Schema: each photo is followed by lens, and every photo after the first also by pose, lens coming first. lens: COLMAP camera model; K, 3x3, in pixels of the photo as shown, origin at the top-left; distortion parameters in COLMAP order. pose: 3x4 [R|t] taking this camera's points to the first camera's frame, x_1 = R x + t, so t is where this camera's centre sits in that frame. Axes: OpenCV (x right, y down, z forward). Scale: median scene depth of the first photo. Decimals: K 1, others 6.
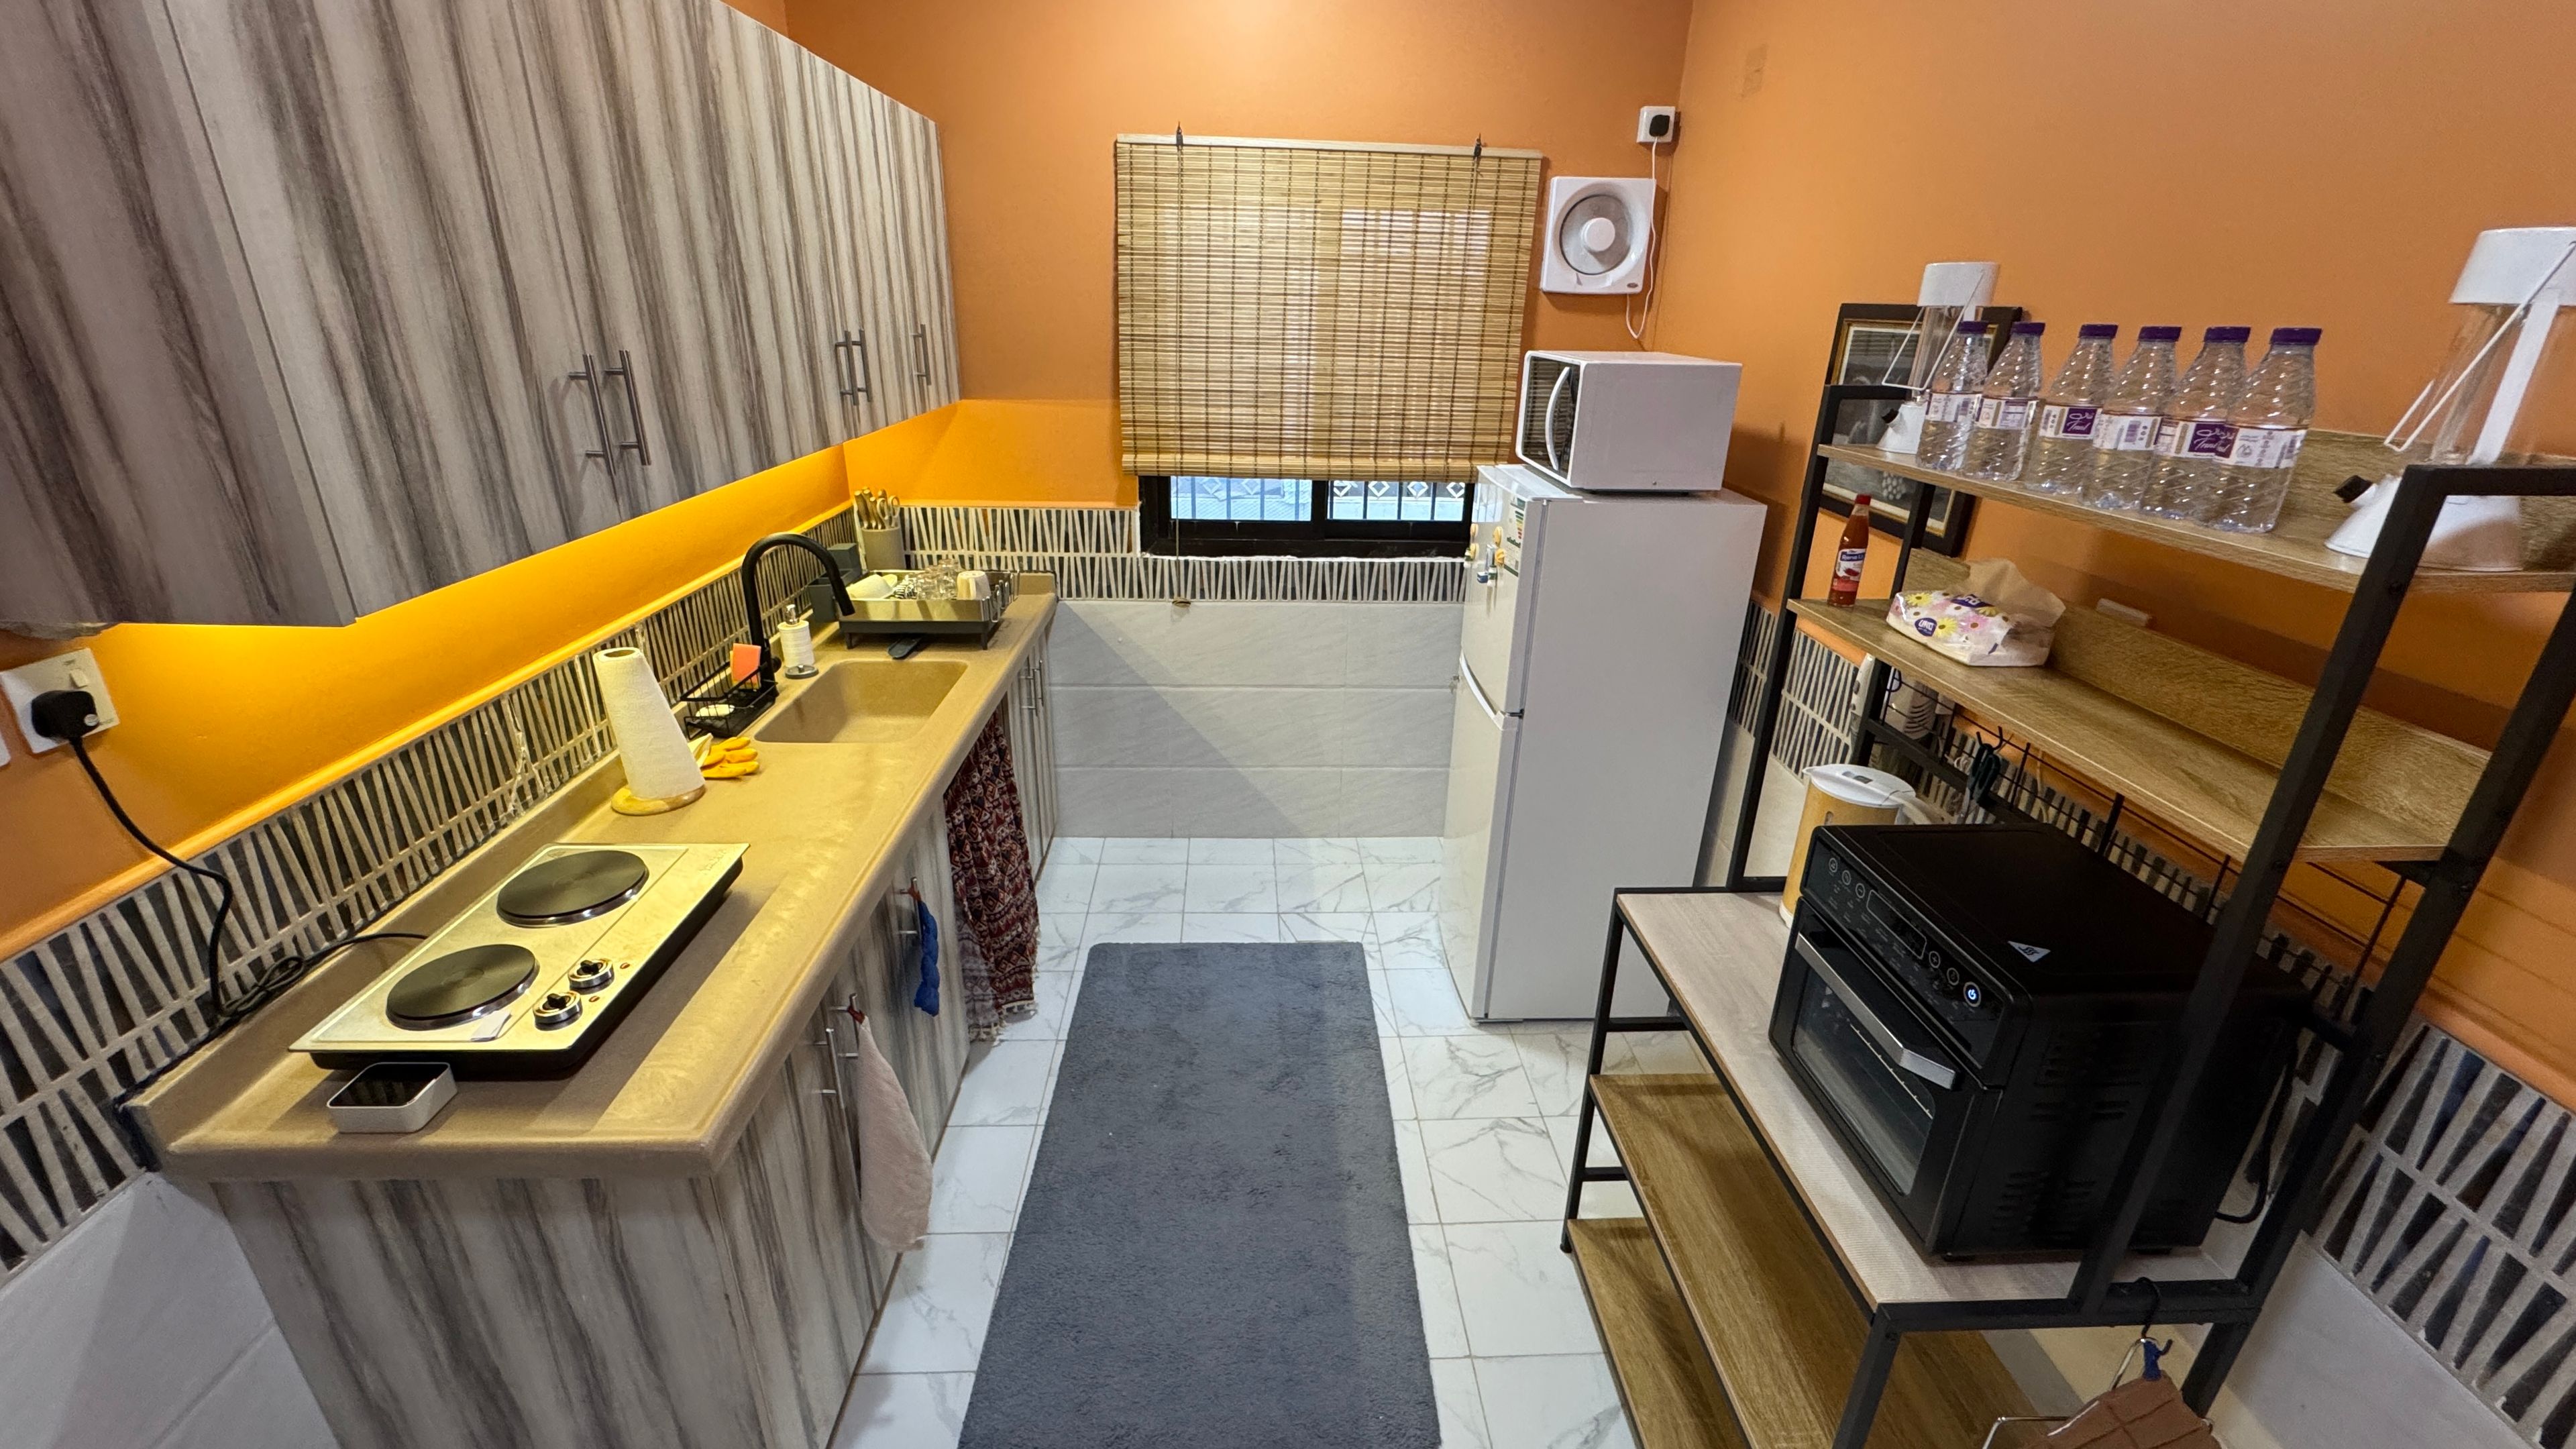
lens RADIAL K [[1034.0, 0, 1283.7], [0, 1034.0, 727.0], [0, 0, 1]] dist [-0.001133, 0.000842]
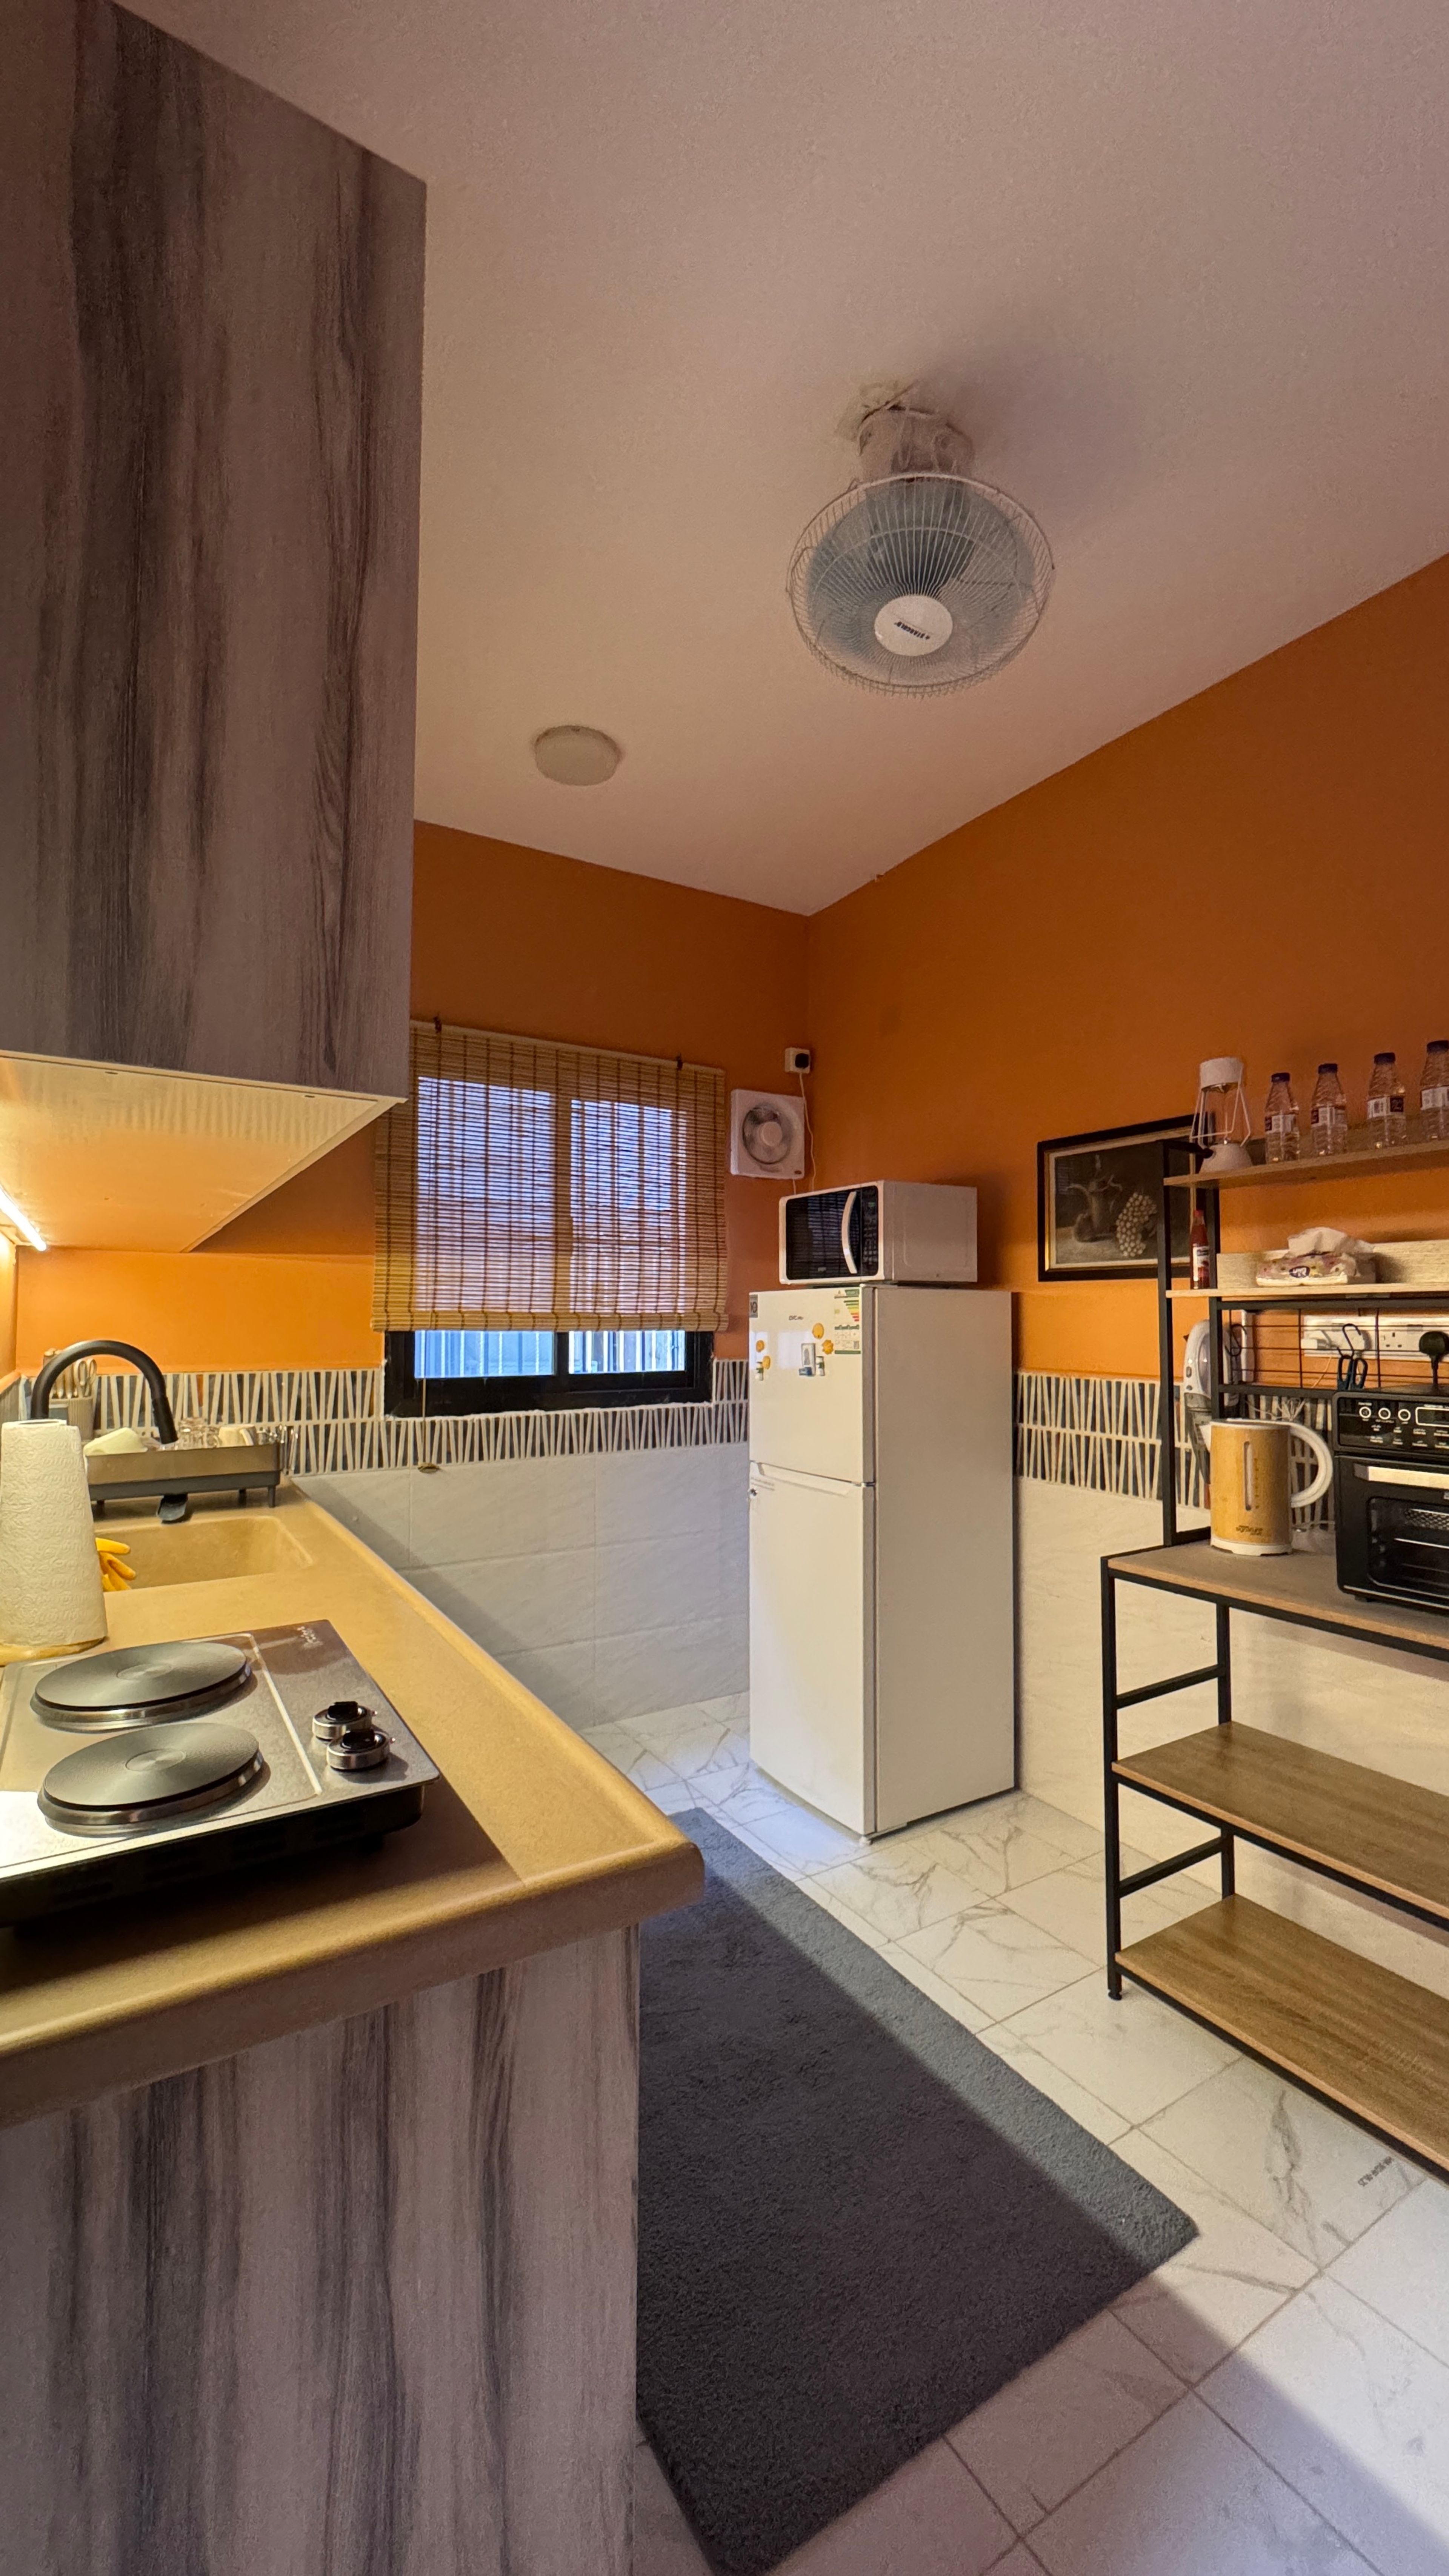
lens RADIAL K [[1034.0, 0, 721.9], [0, 1034.0, 1290.6], [0, 0, 1]] dist [-0.001133, 0.000842]
pose [[0.875932, -0.008310, 0.482363, -0.316364], [0.200198, 0.915960, -0.347763, 0.108194], [-0.438935, 0.401184, 0.803982, 0.089024]]
